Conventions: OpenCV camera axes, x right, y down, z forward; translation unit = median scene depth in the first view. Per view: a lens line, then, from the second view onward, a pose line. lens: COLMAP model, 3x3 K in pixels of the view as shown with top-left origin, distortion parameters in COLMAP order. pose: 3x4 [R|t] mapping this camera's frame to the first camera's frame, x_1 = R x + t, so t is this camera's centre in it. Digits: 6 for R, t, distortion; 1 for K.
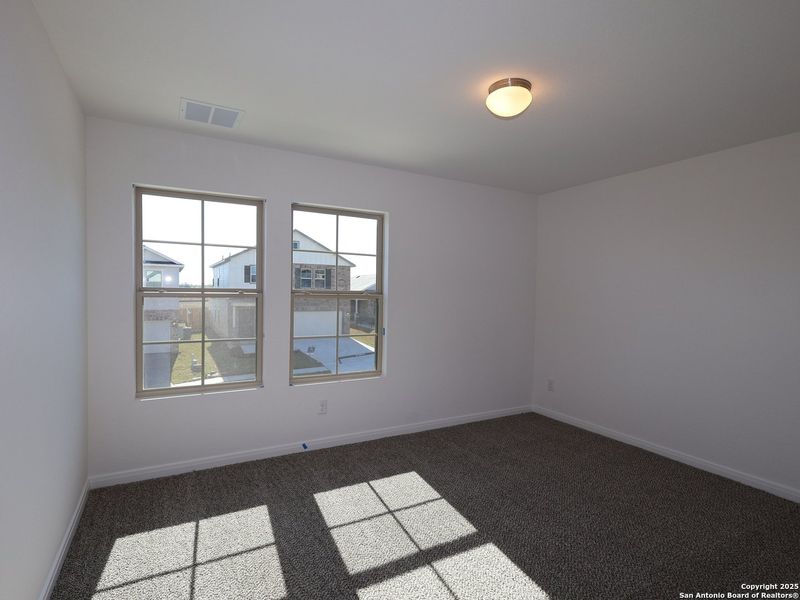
lens RADIAL K [[433.0, 0, 400.7], [0, 433.0, 293.9], [0, 0, 1]] dist [-0.000862, 0.002344]
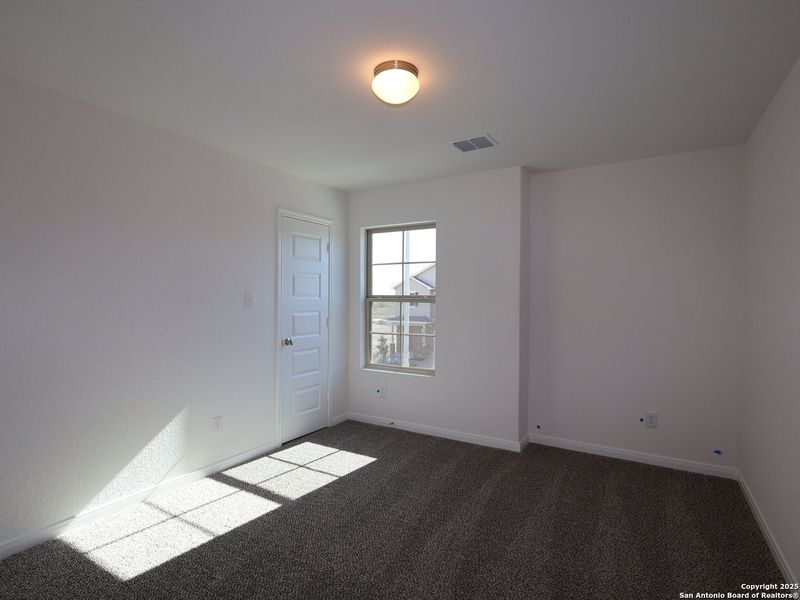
lens RADIAL K [[433.0, 0, 412.2], [0, 433.0, 300.7], [0, 0, 1]] dist [-0.000862, 0.002344]
pose [[0.442113, -0.003062, -0.896954, 0.866230], [-0.004755, 0.999972, -0.005758, 0.011767], [0.896947, 0.006811, 0.442086, 0.487068]]
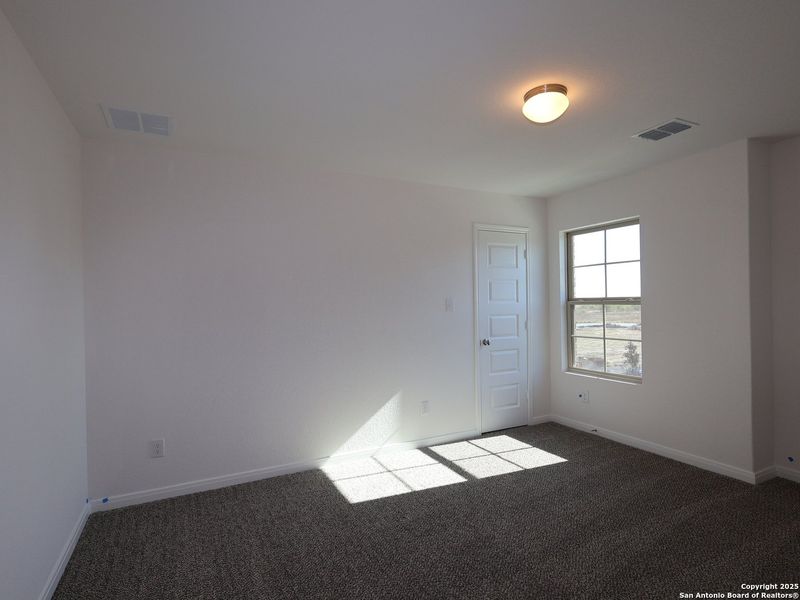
lens RADIAL K [[433.0, 0, 397.3], [0, 433.0, 301.6], [0, 0, 1]] dist [-0.000862, 0.002344]
pose [[-0.108540, -0.013206, -0.994004, 1.006276], [0.009981, 0.999847, -0.014374, 0.011682], [0.994042, -0.011482, -0.108392, 0.591849]]
